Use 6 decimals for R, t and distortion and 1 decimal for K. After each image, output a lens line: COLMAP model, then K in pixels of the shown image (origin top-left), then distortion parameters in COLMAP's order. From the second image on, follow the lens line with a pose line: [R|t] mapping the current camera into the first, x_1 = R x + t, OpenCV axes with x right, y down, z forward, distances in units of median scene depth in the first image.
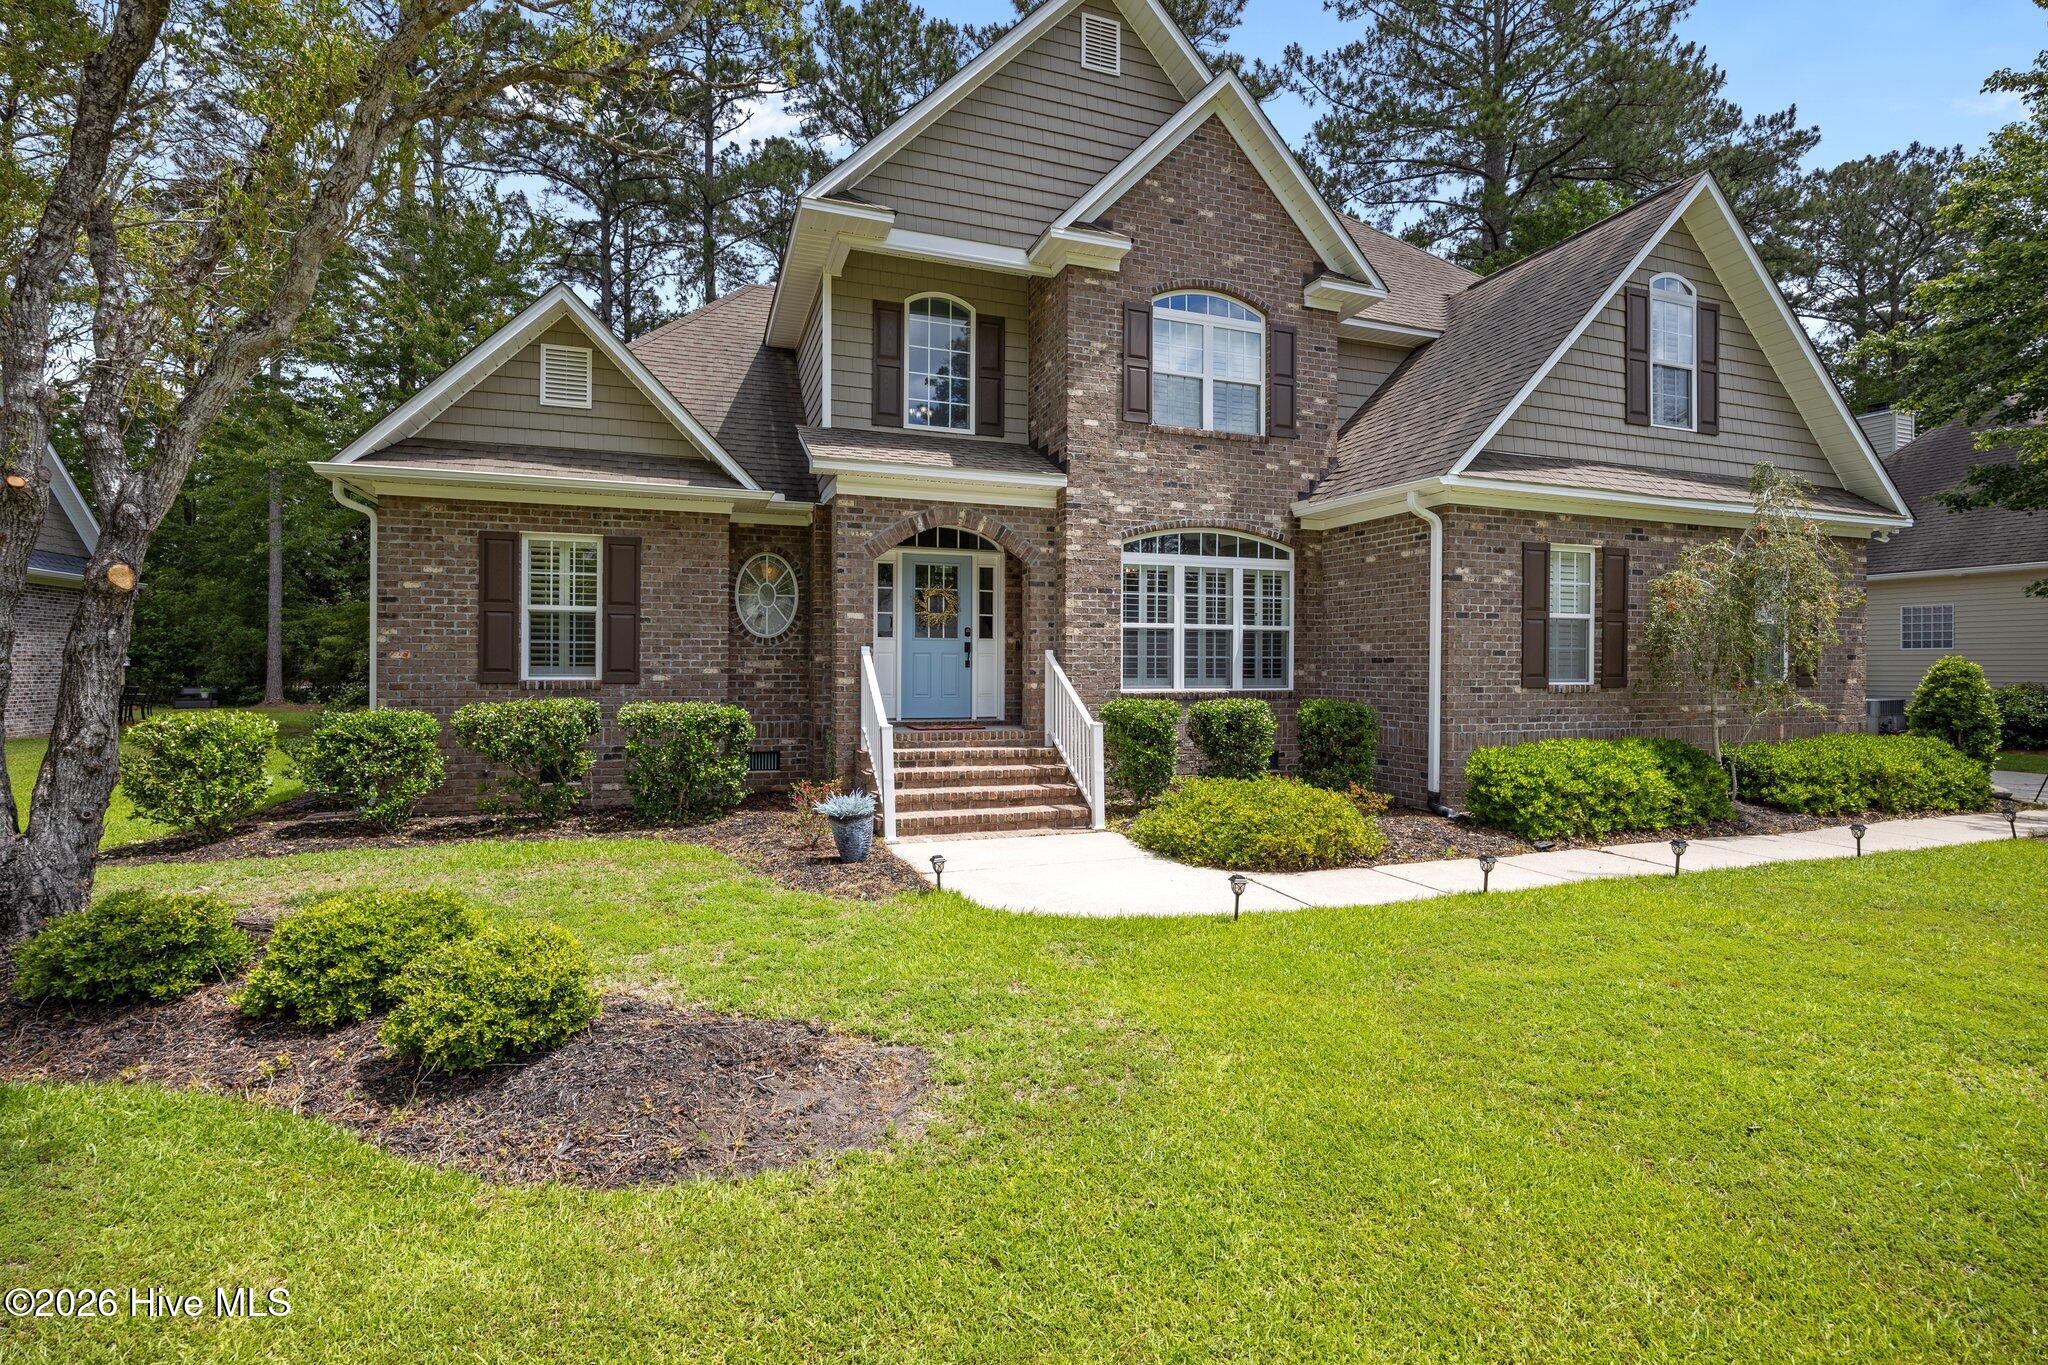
lens RADIAL K [[975.9, 0, 1027.0], [0, 975.9, 670.0], [0, 0, 1]] dist [-0.002724, -0.000125]
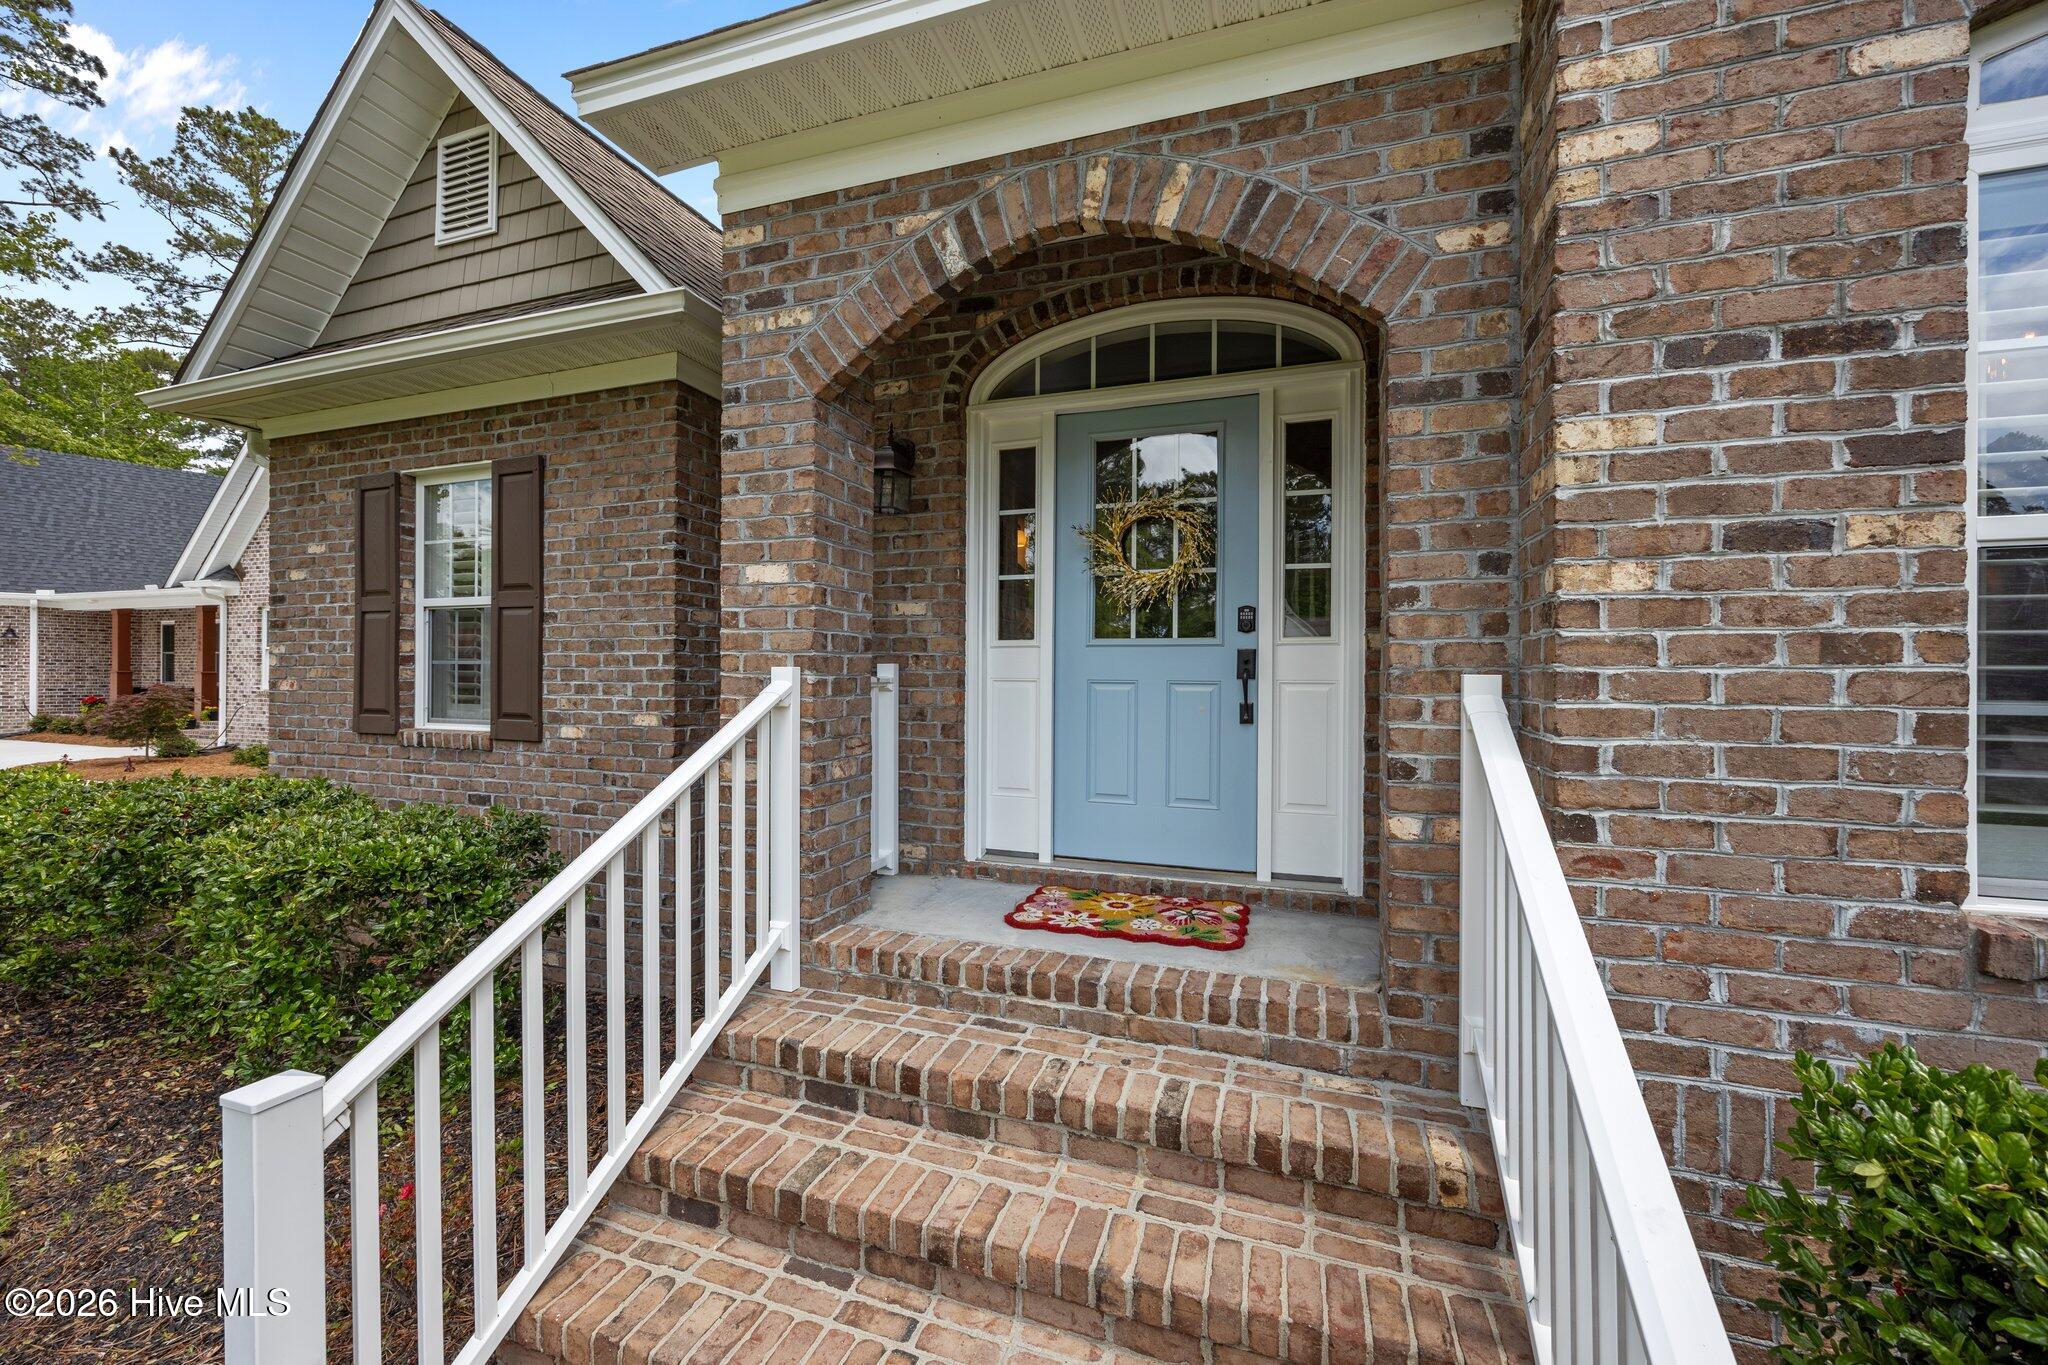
lens RADIAL K [[784.5, 0, 1032.2], [0, 784.5, 669.3], [0, 0, 1]] dist [-0.002366, -0.000060]
pose [[0.781216, -0.003901, -0.624248, 0.056291], [-0.004126, 0.999926, -0.011412, -0.020427], [0.624247, 0.011491, 0.781143, 0.828401]]
